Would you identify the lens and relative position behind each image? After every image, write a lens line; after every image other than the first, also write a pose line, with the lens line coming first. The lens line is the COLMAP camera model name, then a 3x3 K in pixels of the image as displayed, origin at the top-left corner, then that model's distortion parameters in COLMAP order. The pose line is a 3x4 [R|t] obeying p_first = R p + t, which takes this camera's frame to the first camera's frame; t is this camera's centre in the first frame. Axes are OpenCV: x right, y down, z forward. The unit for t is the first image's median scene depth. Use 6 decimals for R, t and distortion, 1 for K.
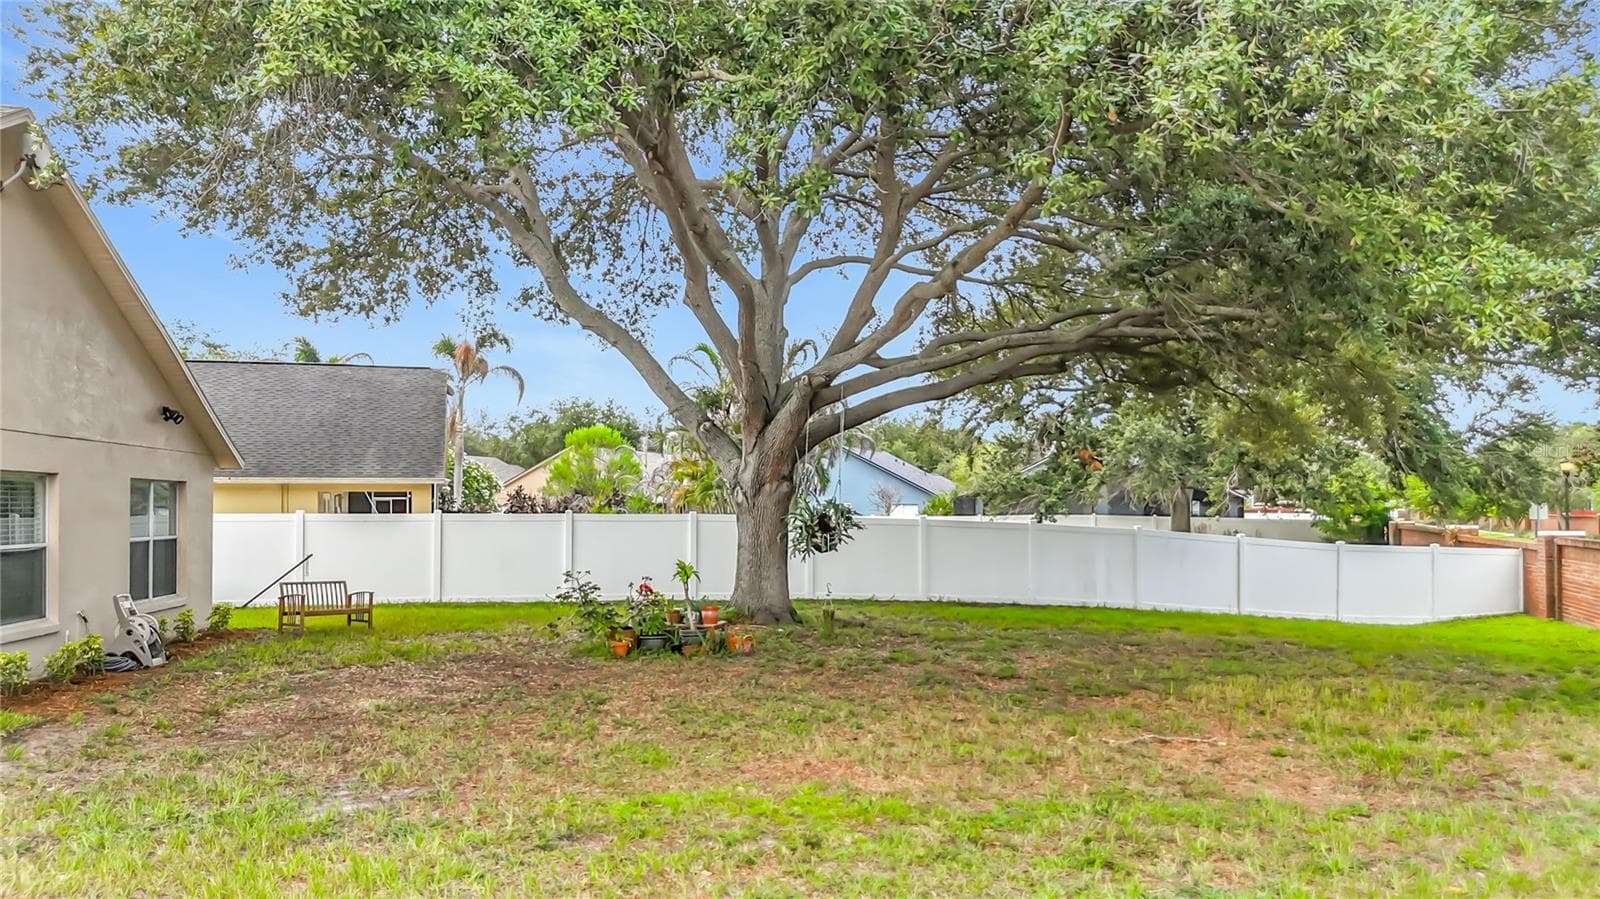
lens RADIAL K [[1197.0, 0, 795.1], [0, 1197.0, 478.3], [0, 0, 1]] dist [0.044256, -0.054131]
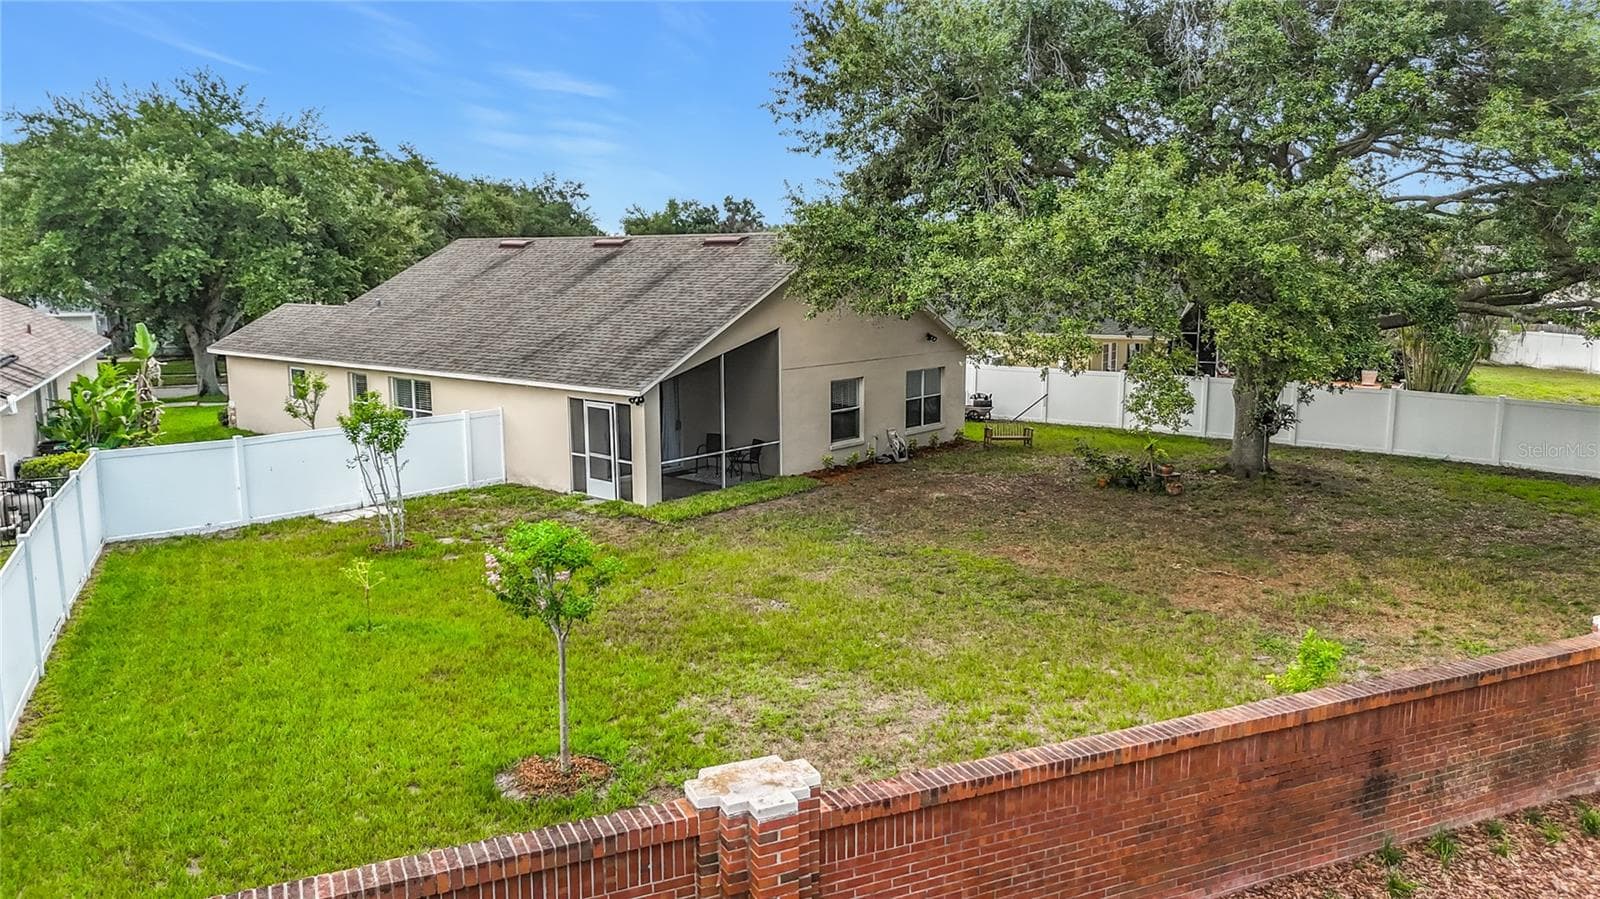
lens RADIAL K [[1197.0, 0, 813.9], [0, 1197.0, 460.7], [0, 0, 1]] dist [0.044256, -0.054131]
pose [[0.674343, 0.128531, -0.727146, 0.781192], [0.017904, 0.981599, 0.190113, -0.217799], [0.738201, -0.141220, 0.659633, -0.472282]]
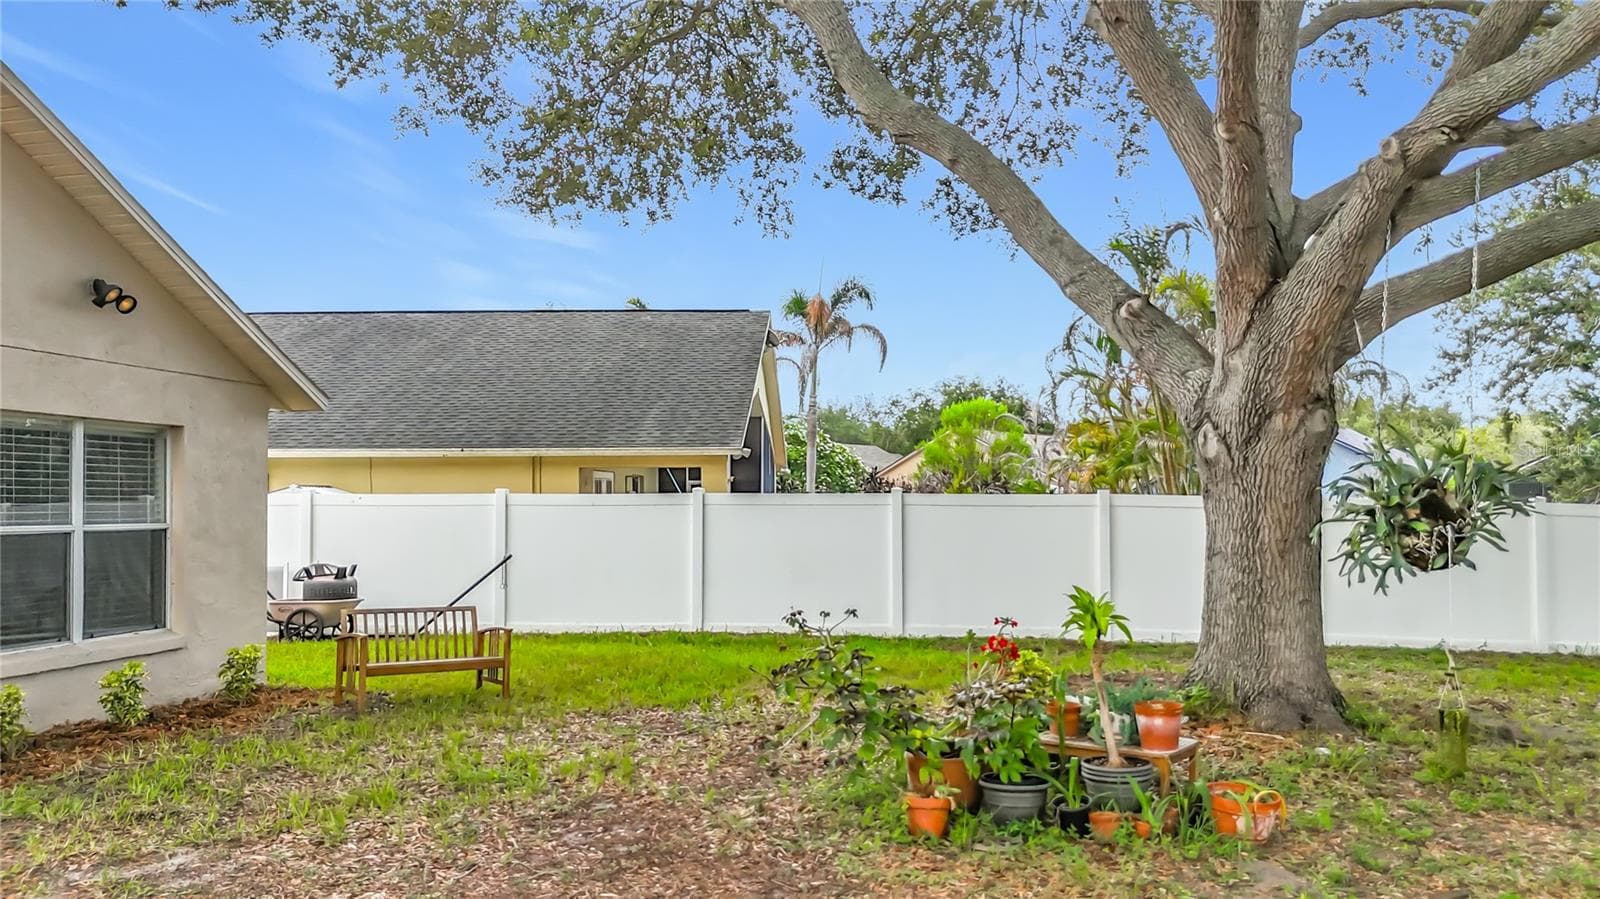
lens RADIAL K [[1202.4, 0, 841.5], [0, 1202.4, 475.6], [0, 0, 1]] dist [0.044424, -0.045910]
pose [[0.956985, -0.007934, -0.290030, -0.050061], [0.007770, 0.999968, -0.001715, 0.028055], [0.290035, -0.000612, 0.957016, 0.534183]]
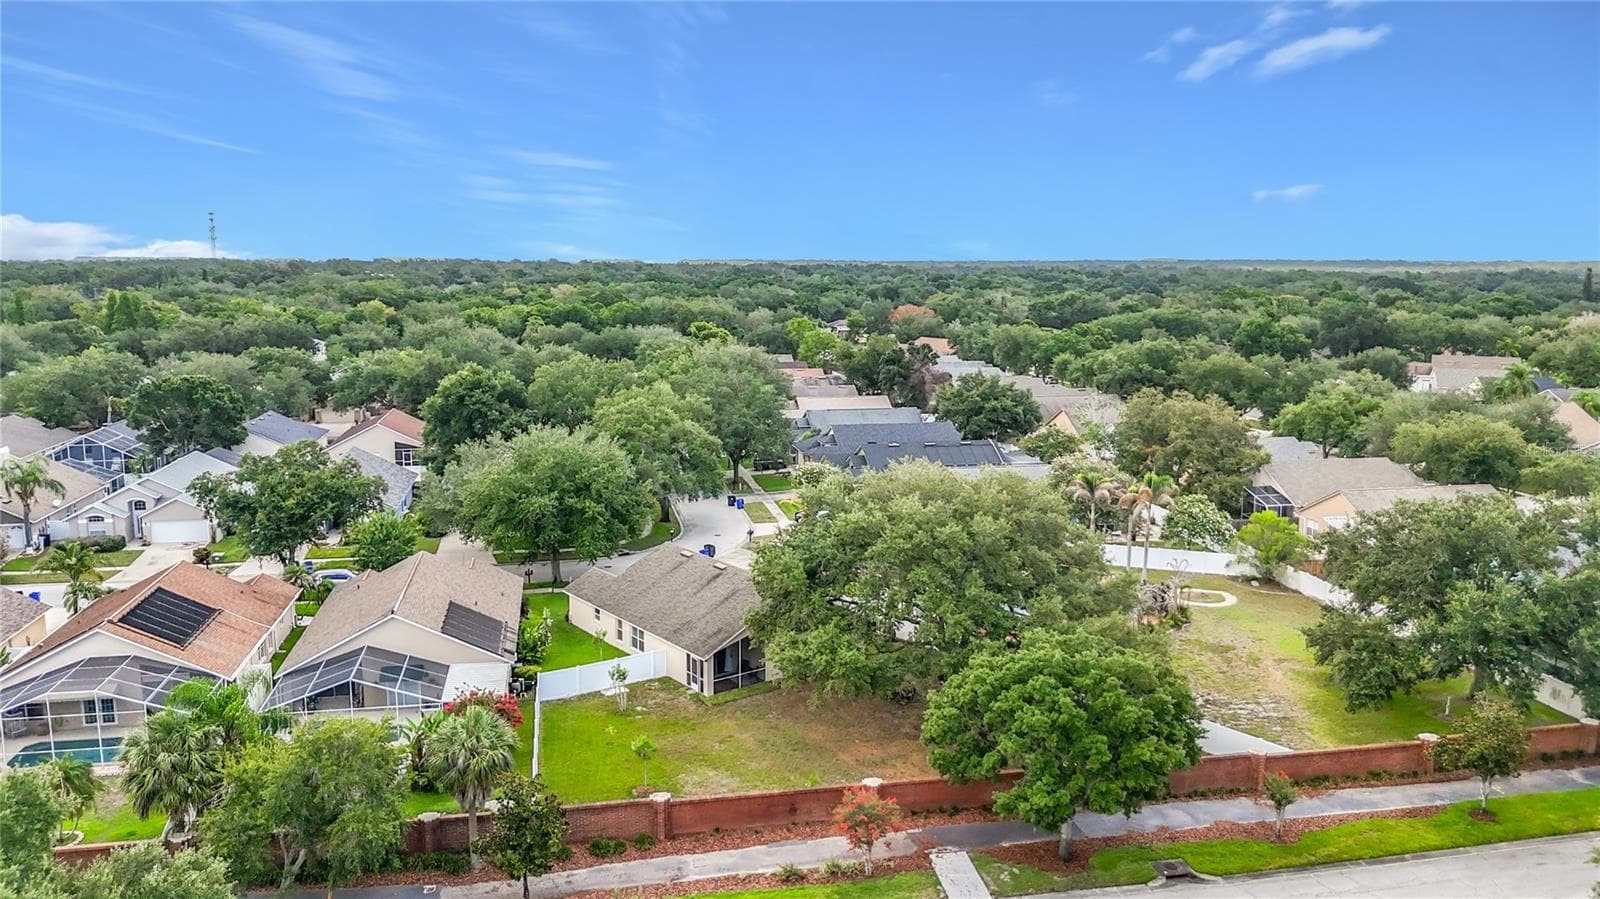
lens RADIAL K [[1197.0, 0, 797.4], [0, 1197.0, 454.9], [0, 0, 1]] dist [0.044256, -0.054131]
pose [[0.480575, 0.143403, -0.865149, 3.233224], [0.021740, 0.984288, 0.175227, -1.440654], [0.876684, -0.103017, 0.469907, -1.272503]]
